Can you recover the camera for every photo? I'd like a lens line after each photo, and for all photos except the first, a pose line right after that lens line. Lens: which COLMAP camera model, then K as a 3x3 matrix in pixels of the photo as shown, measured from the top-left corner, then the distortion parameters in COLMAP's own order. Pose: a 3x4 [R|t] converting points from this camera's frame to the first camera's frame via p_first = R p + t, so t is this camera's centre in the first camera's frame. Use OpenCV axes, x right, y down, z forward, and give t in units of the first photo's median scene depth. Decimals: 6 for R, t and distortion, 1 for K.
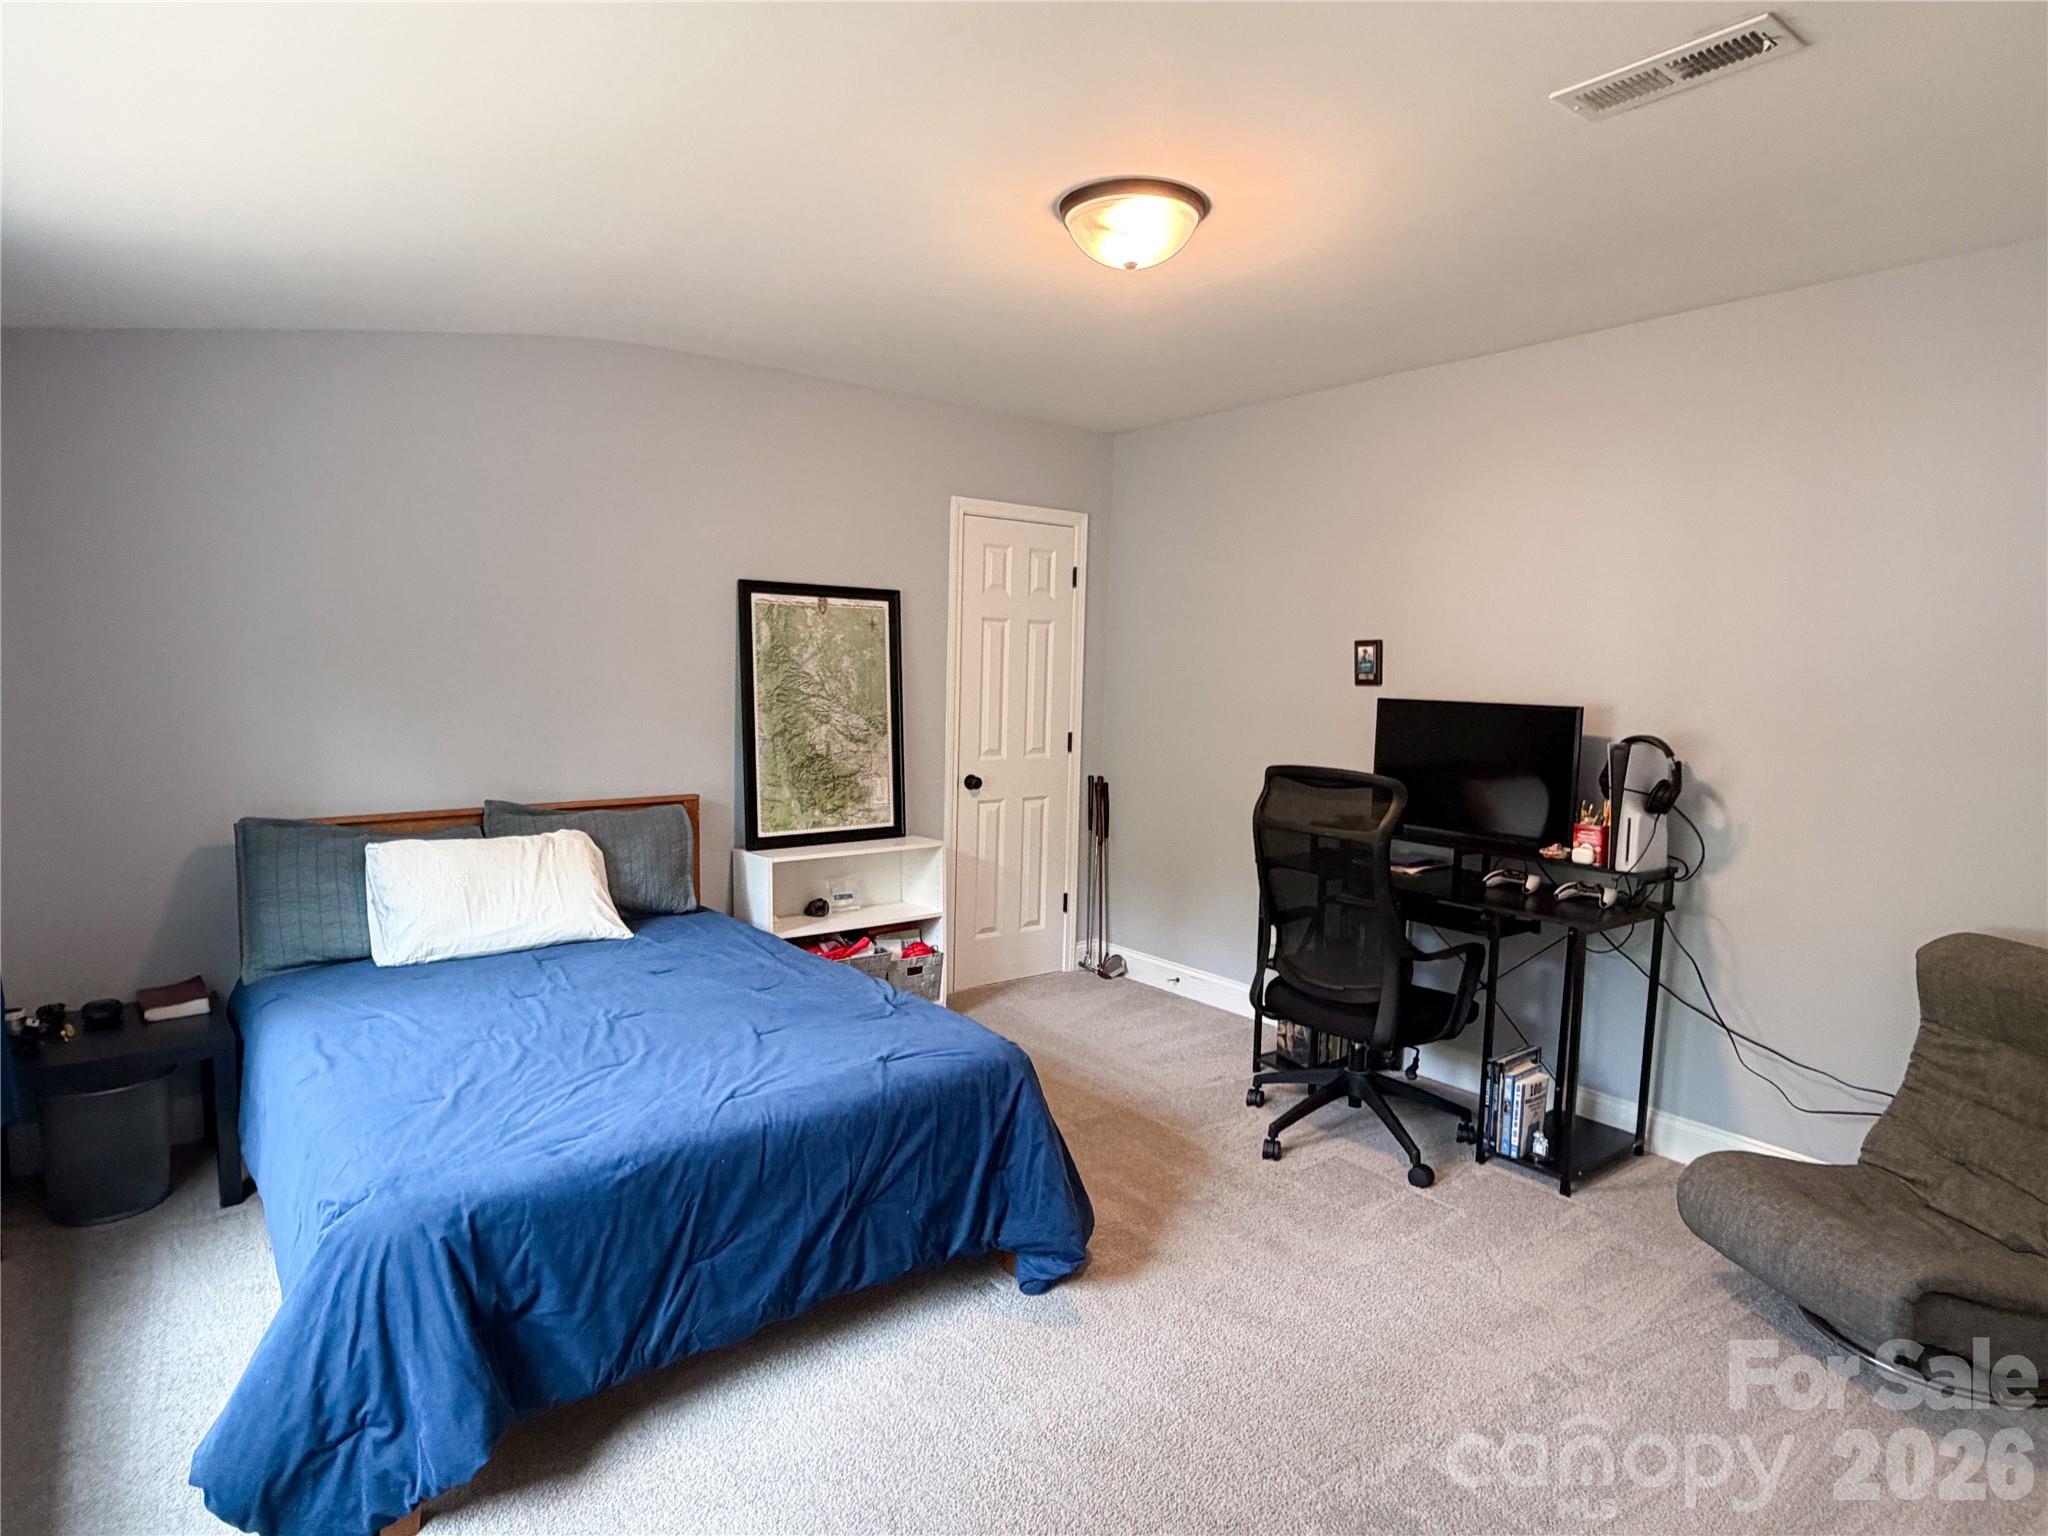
lens RADIAL K [[1182.2, 0, 1024.0], [0, 1182.2, 768.0], [0, 0, 1]] dist [-0.000306, -0.000107]
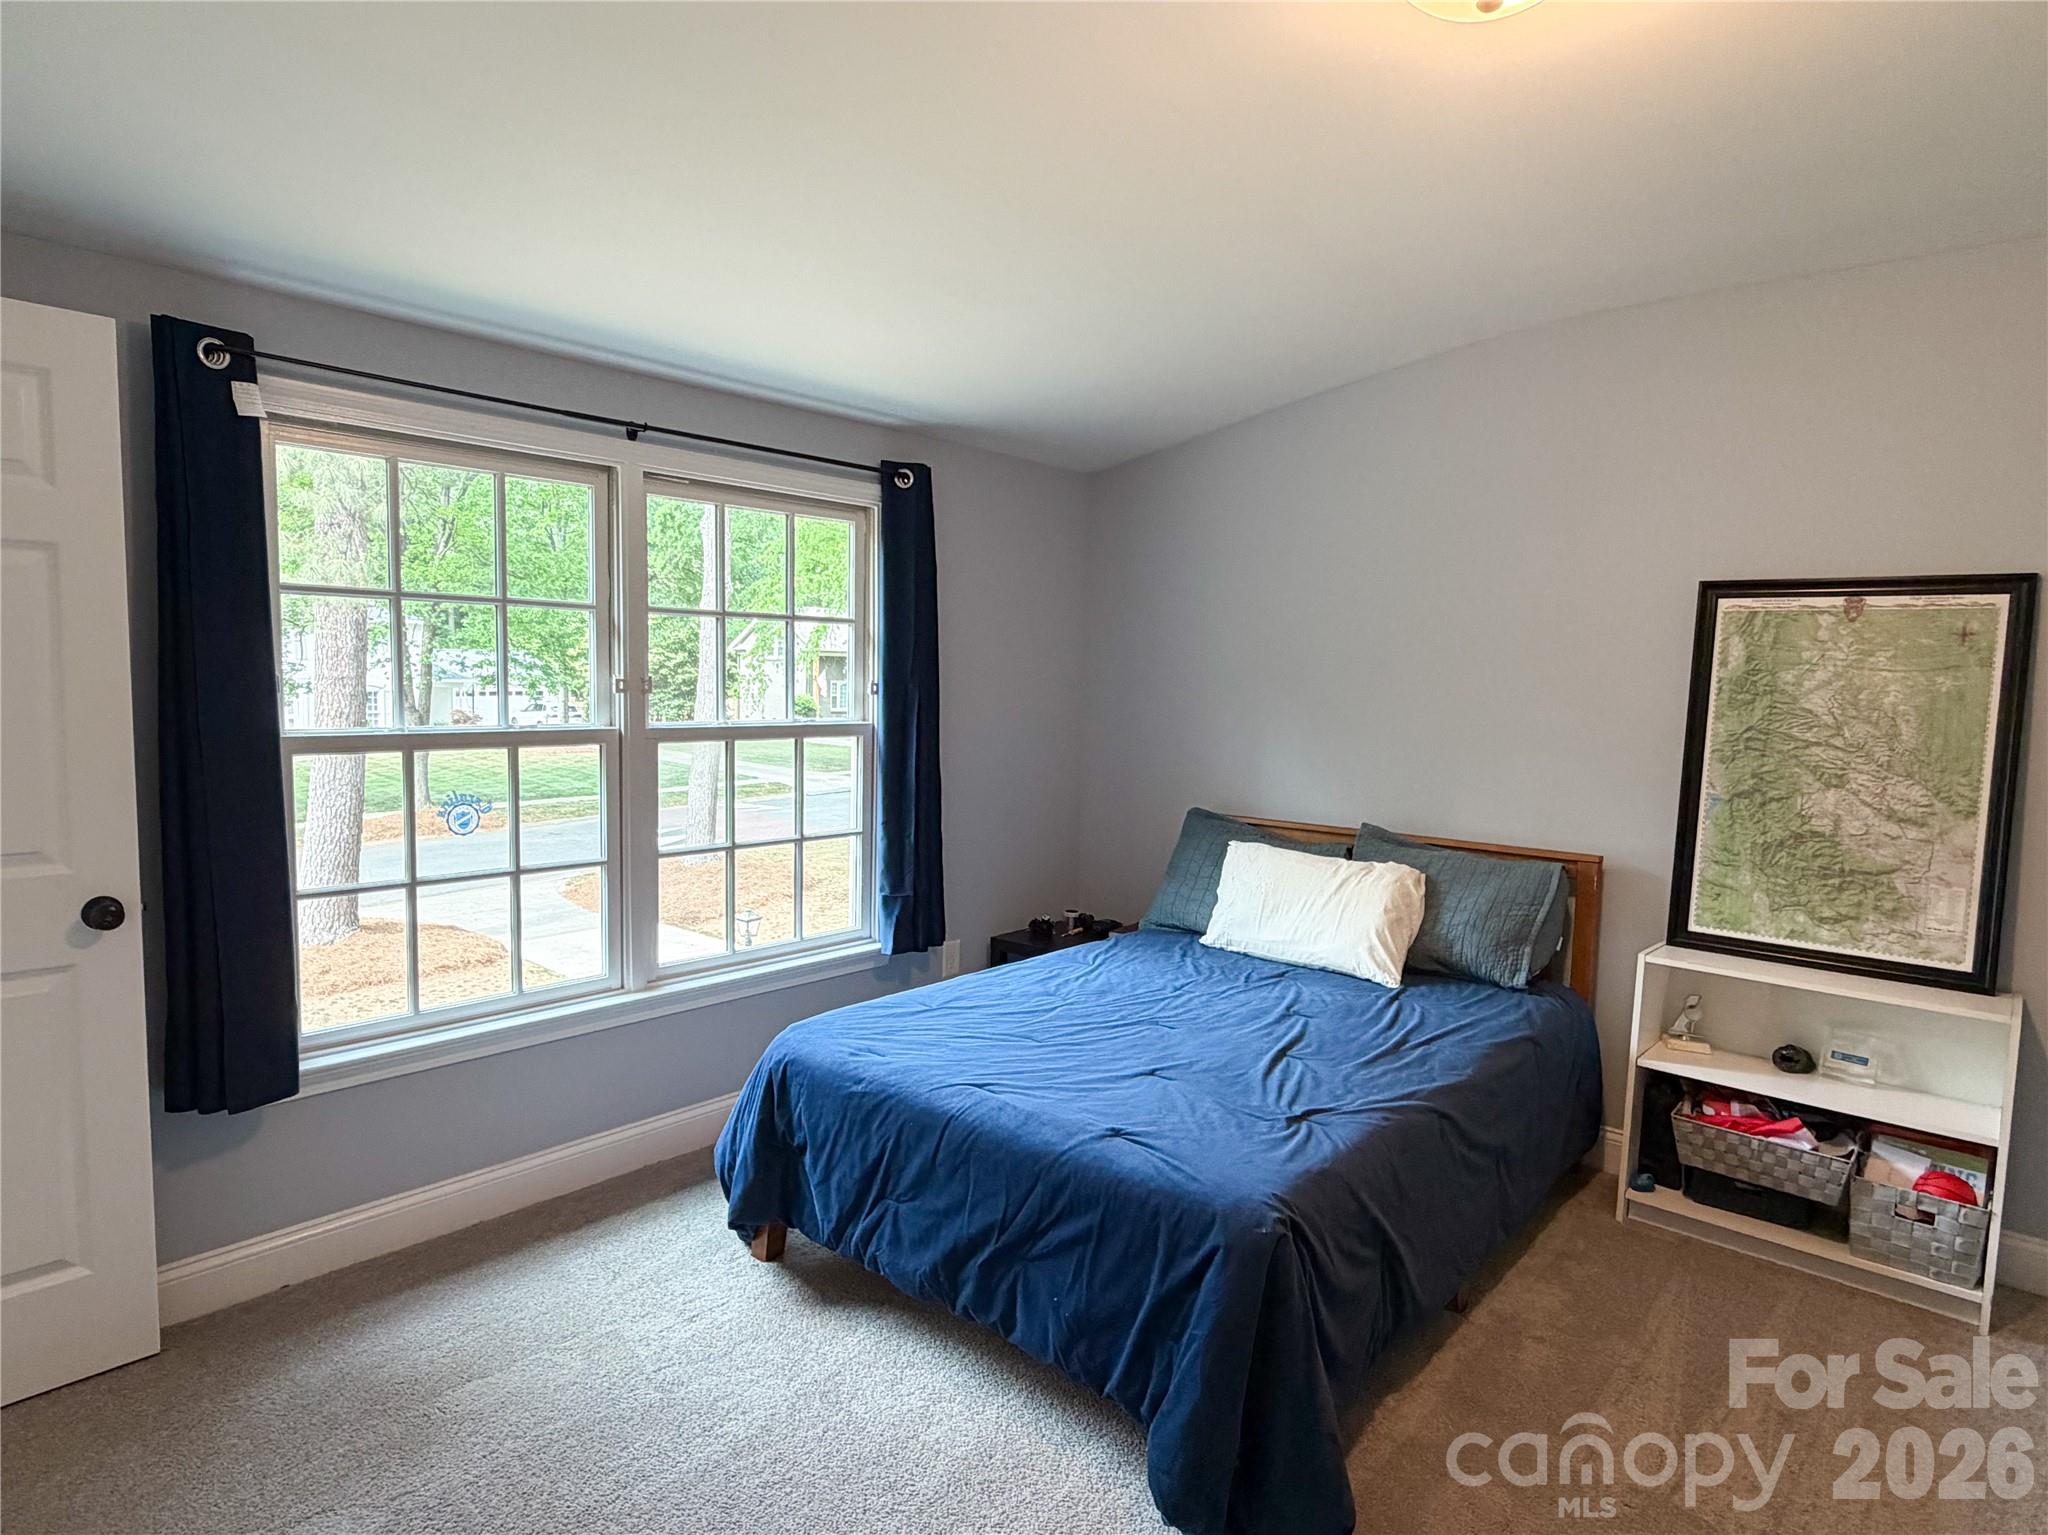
lens RADIAL K [[1182.2, 0, 1024.0], [0, 1182.2, 767.5], [0, 0, 1]] dist [-0.000306, -0.000107]
pose [[0.146271, 0.065115, -0.987099, 0.432904], [-0.108876, 0.992829, 0.049359, -0.033193], [0.983235, 0.100251, 0.152312, 0.471707]]
